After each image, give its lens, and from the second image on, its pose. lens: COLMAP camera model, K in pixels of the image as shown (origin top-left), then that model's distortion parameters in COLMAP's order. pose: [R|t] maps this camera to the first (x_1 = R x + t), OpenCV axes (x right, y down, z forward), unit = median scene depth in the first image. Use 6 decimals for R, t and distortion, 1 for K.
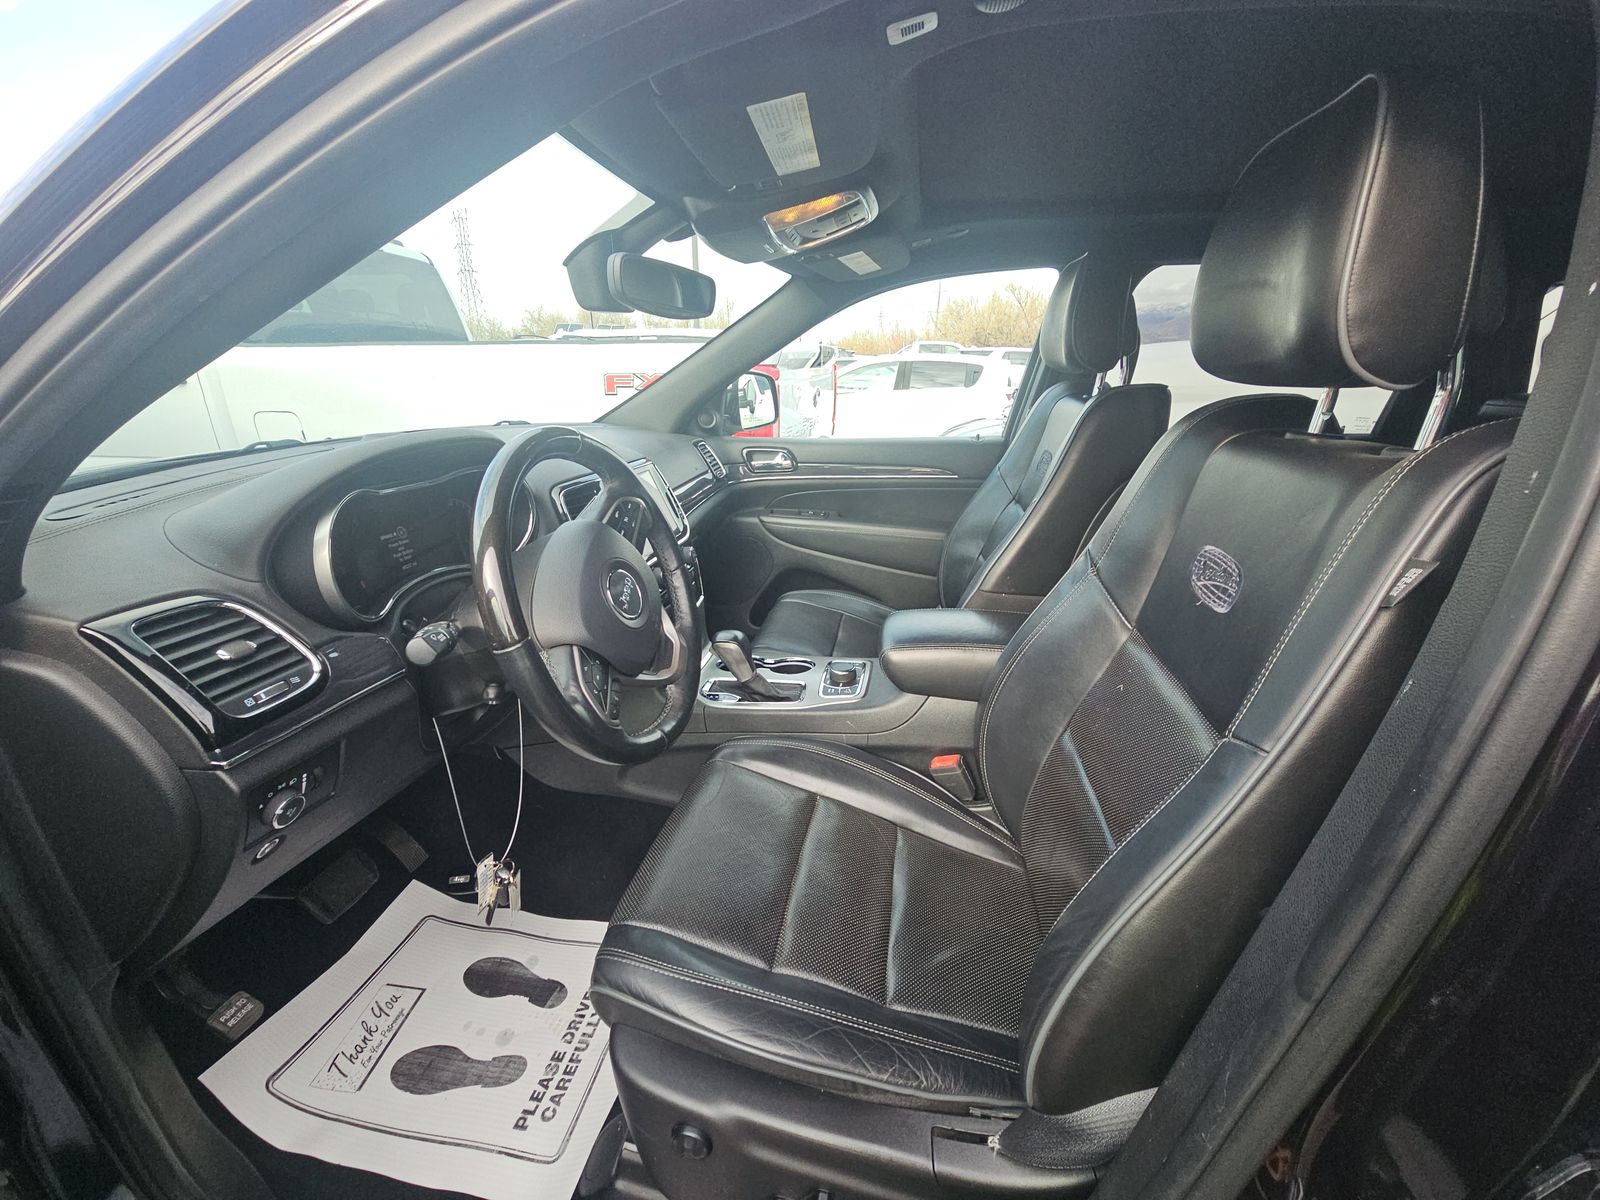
lens RADIAL K [[653.4, 0, 800.0], [0, 653.4, 600.0], [0, 0, 1]] dist [0.001211, 0.000044]
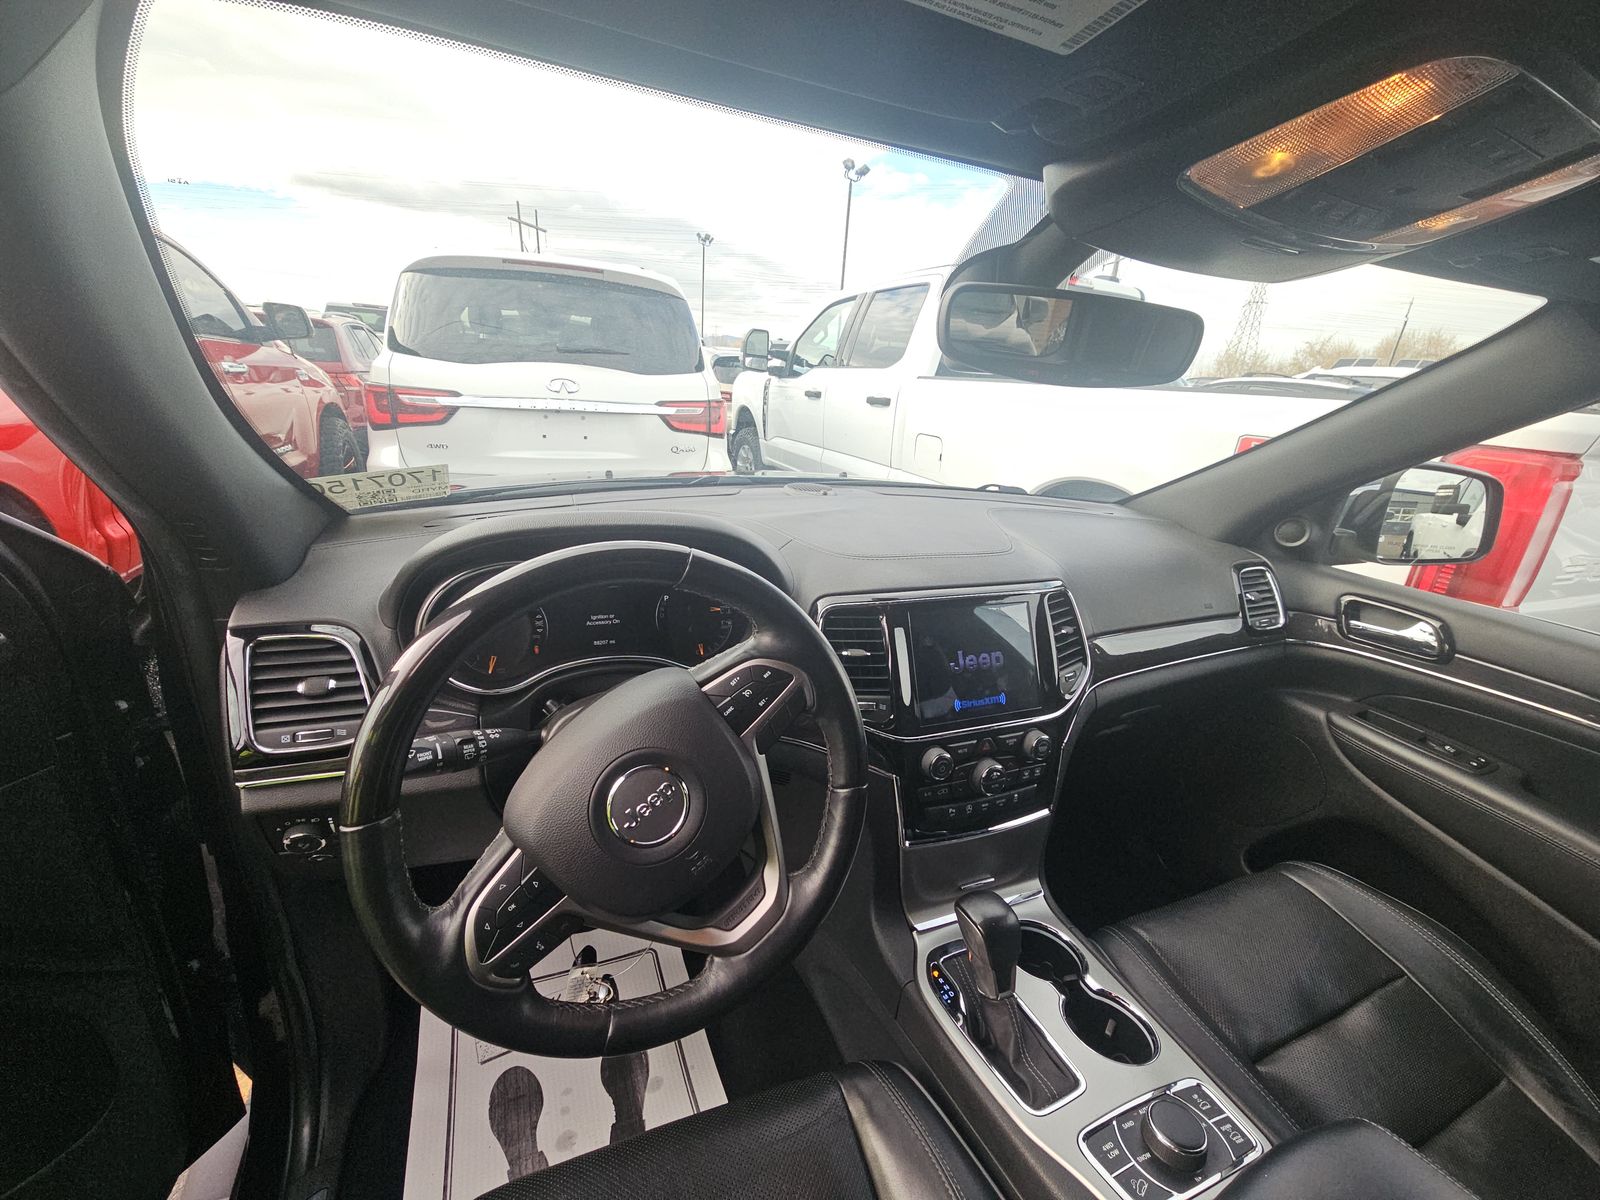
lens RADIAL K [[653.4, 0, 800.0], [0, 653.4, 600.0], [0, 0, 1]] dist [0.001211, 0.000044]
pose [[0.536013, 0.303216, -0.787877, 0.163269], [-0.336560, 0.932651, 0.129963, -0.201819], [0.774220, 0.195506, 0.601964, 0.404537]]
